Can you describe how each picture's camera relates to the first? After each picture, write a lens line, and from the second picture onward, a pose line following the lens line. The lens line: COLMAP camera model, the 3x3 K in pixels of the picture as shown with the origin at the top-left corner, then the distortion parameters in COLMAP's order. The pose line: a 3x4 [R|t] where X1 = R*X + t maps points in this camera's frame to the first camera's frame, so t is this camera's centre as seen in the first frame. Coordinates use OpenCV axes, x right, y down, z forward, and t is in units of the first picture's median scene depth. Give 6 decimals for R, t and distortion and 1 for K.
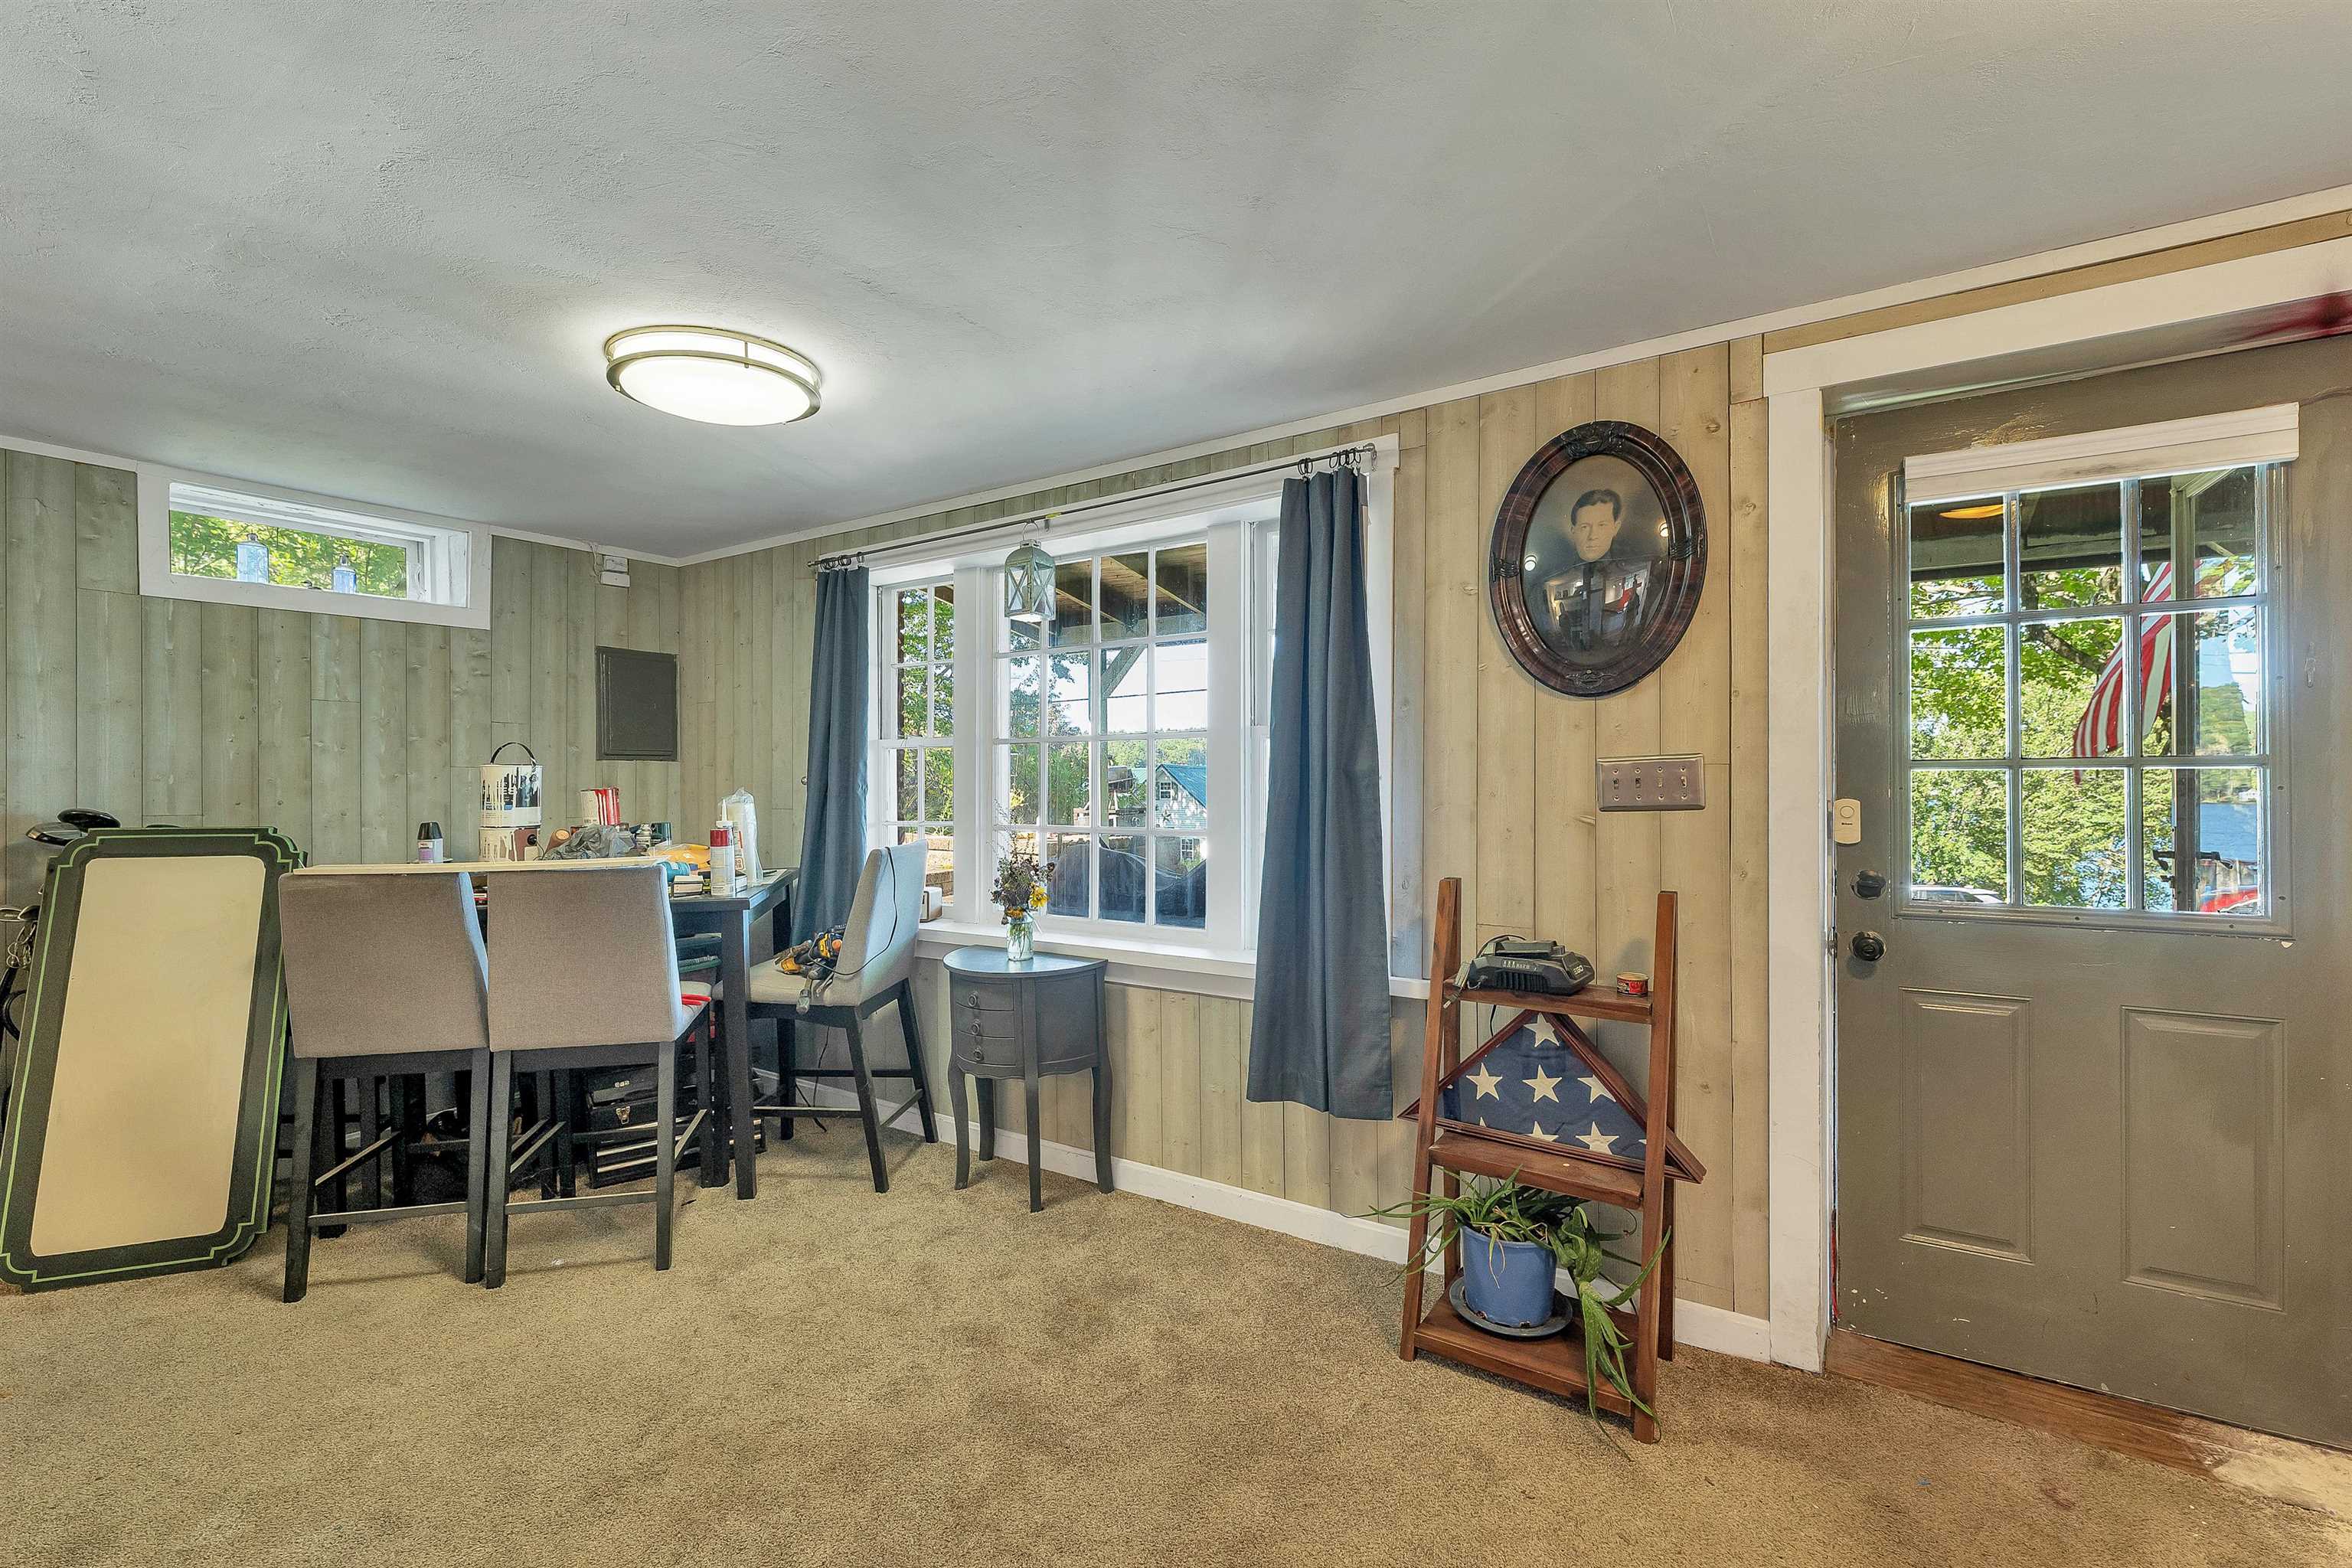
lens RADIAL K [[1018.8, 0, 1174.4], [0, 1018.8, 788.1], [0, 0, 1]] dist [-0.005065, 0.000136]
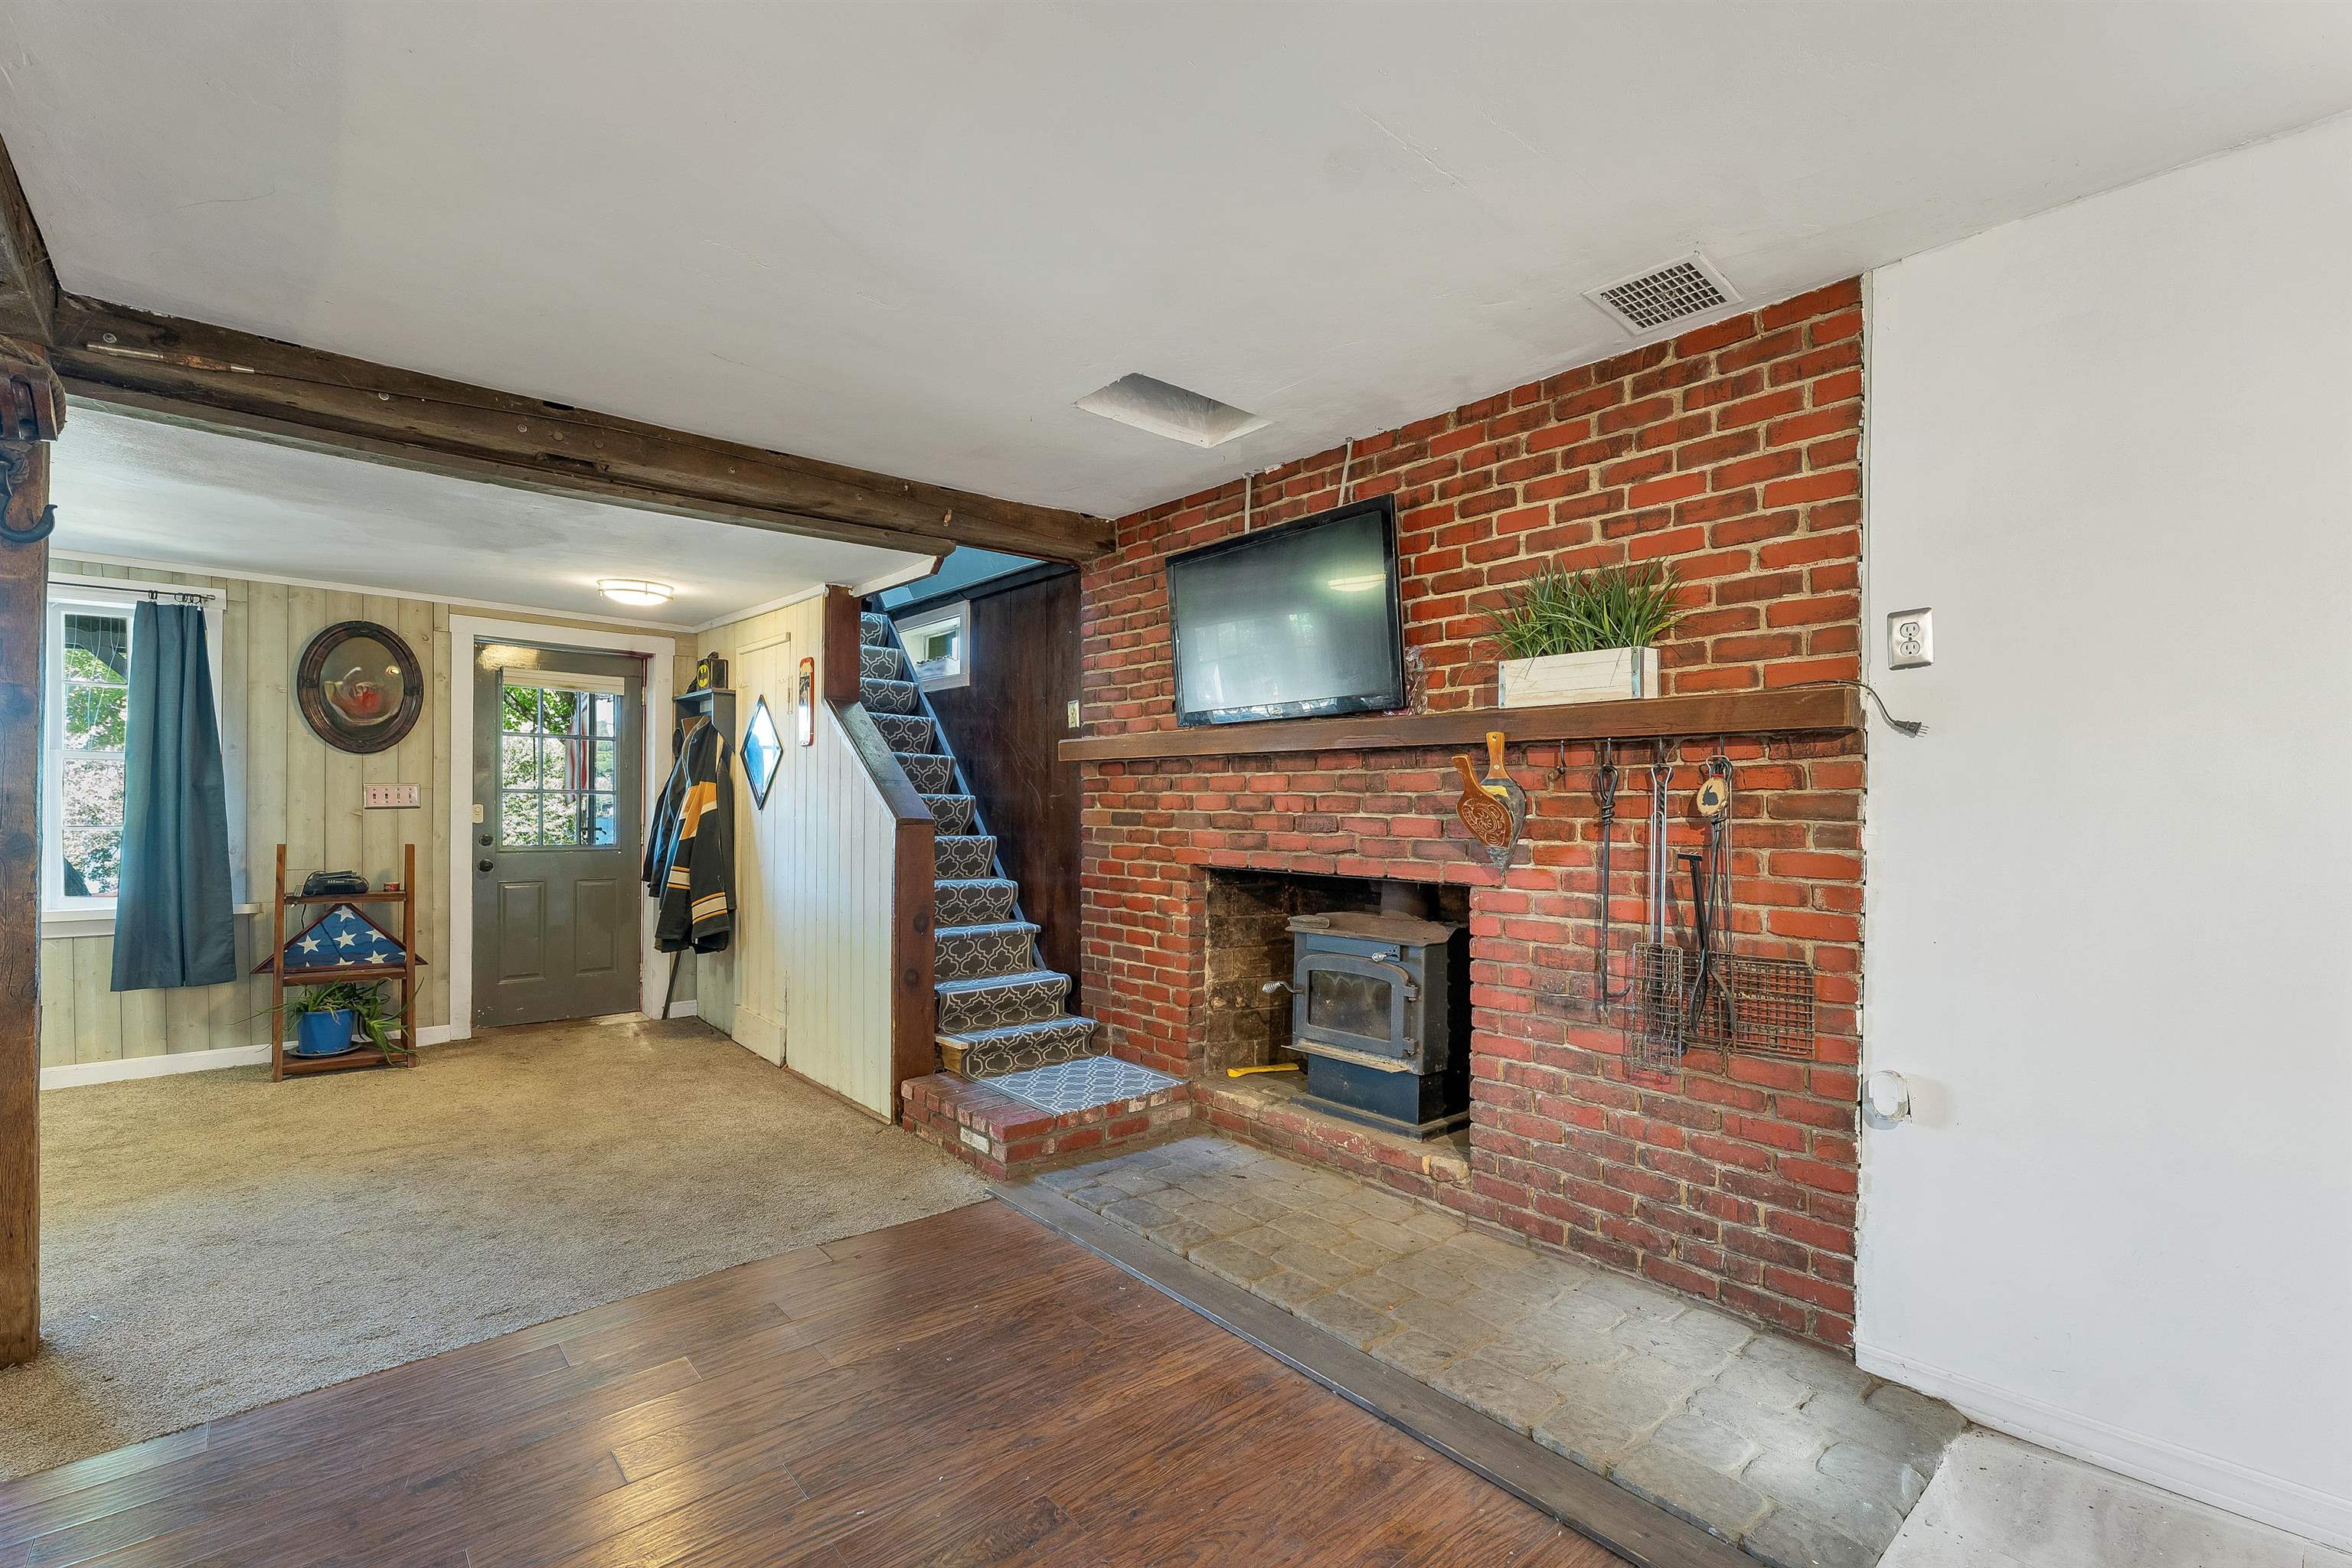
lens RADIAL K [[1018.8, 0, 1172.7], [0, 1018.8, 818.5], [0, 0, 1]] dist [-0.005065, 0.000136]
pose [[0.246192, -0.002179, 0.969219, -1.220543], [-0.008967, 0.999950, 0.004526, 0.018905], [-0.969180, -0.009805, 0.246160, -1.140828]]
